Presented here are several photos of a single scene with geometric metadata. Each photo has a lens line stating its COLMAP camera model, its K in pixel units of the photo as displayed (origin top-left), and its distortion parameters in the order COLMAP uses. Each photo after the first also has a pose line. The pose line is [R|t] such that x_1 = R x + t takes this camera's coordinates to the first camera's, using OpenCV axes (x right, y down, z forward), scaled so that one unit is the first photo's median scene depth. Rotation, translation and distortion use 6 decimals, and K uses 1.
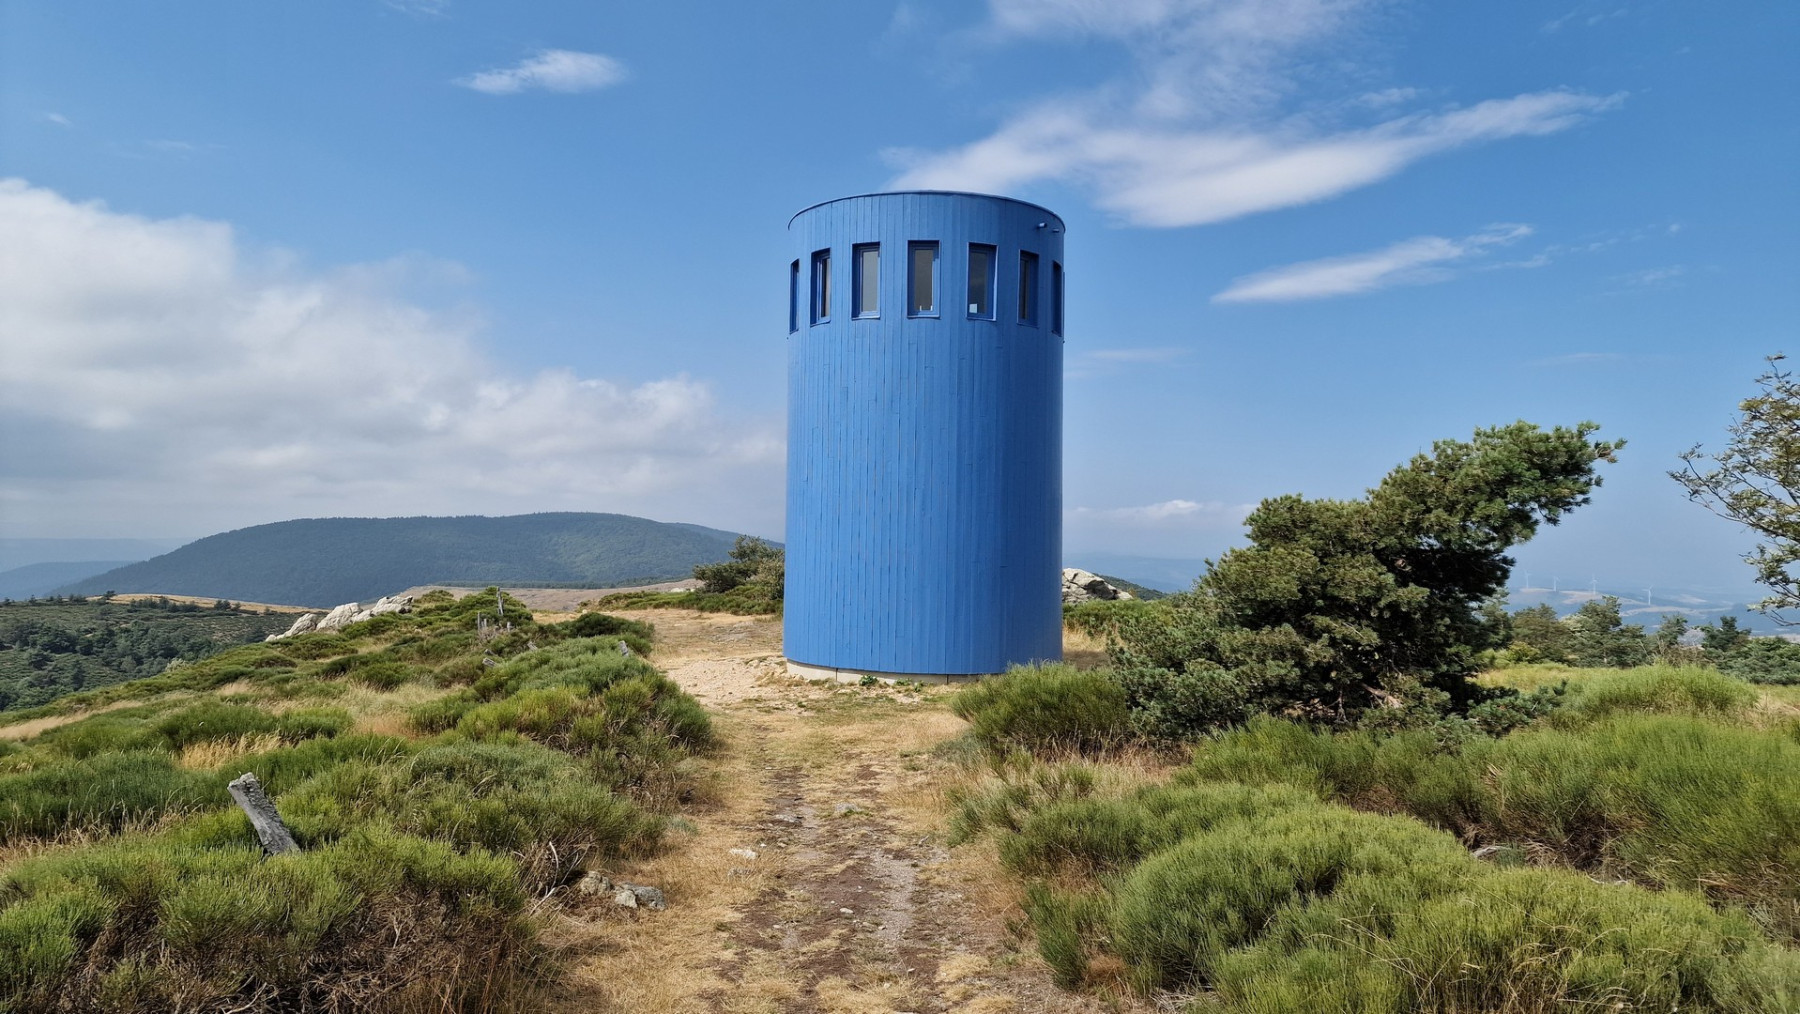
lens RADIAL K [[1230.0, 0, 903.3], [0, 1230.0, 513.3], [0, 0, 1]] dist [0.006316, -0.015379]
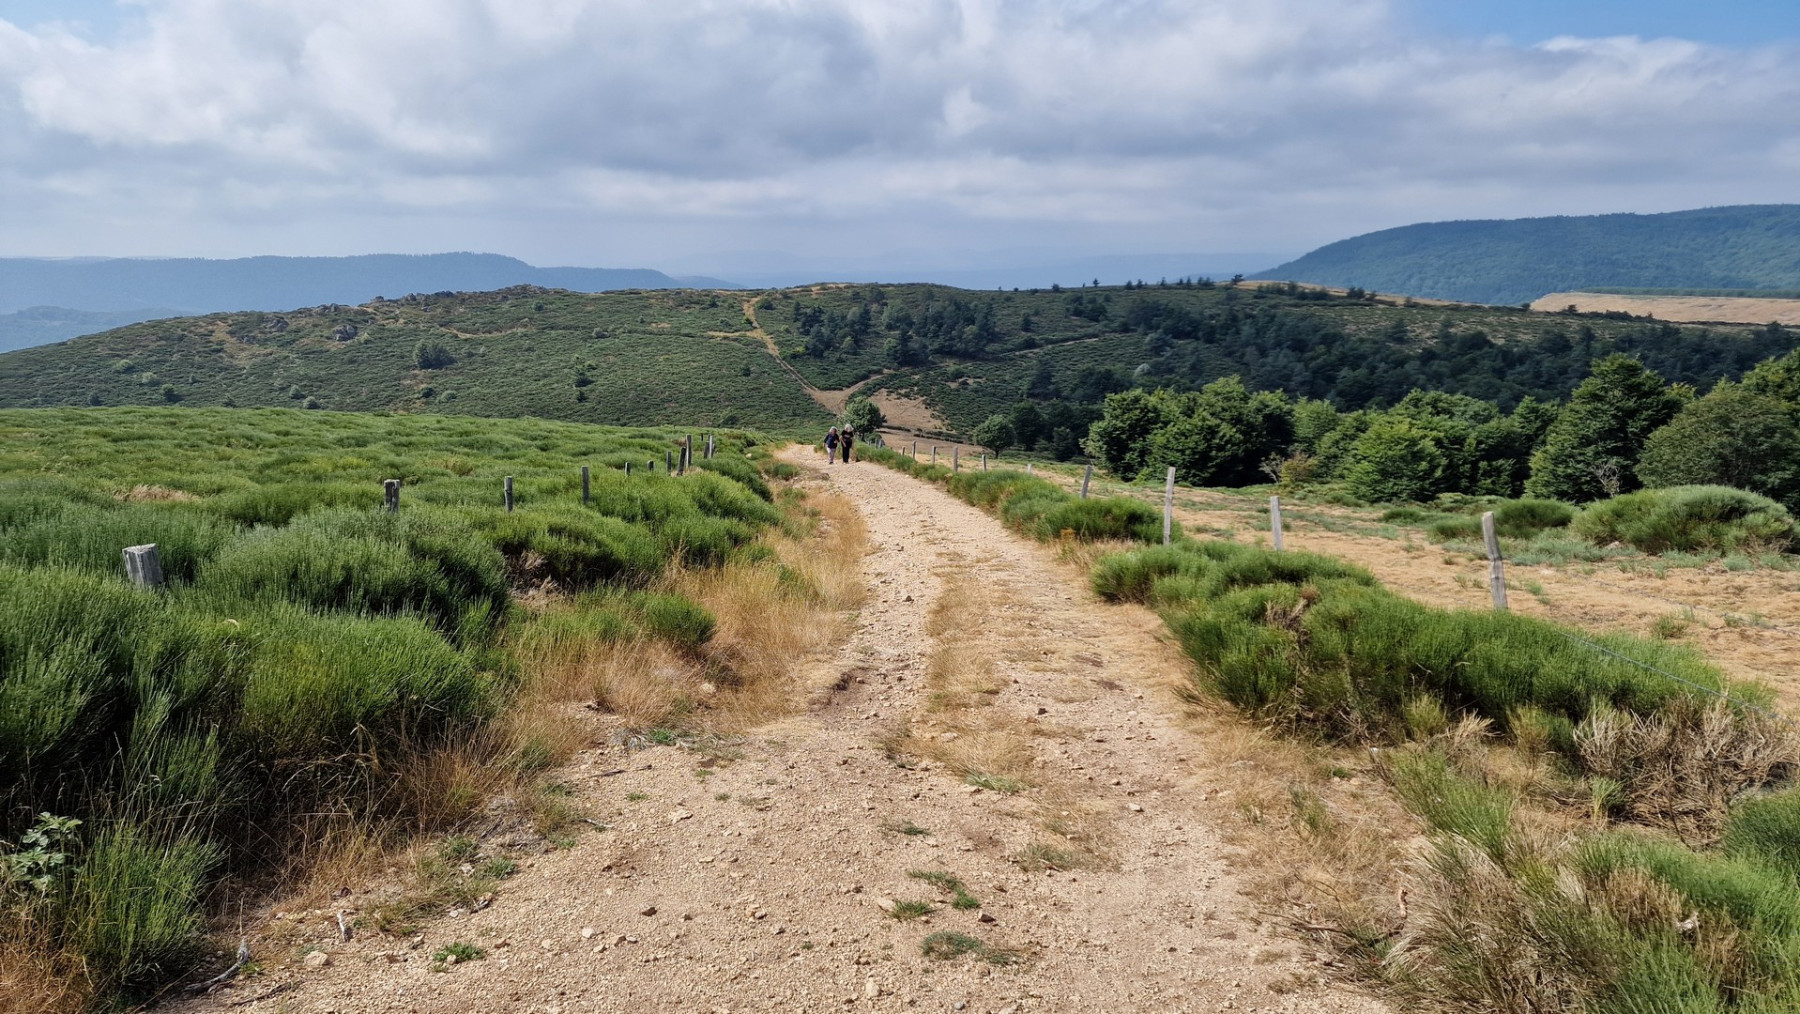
lens RADIAL K [[1230.0, 0, 902.4], [0, 1230.0, 508.5], [0, 0, 1]] dist [0.006316, -0.015379]
pose [[0.668384, 0.144800, -0.729586, -0.140375], [0.021712, 0.976652, 0.213726, 0.033879], [0.743500, -0.158691, 0.649635, 0.226345]]
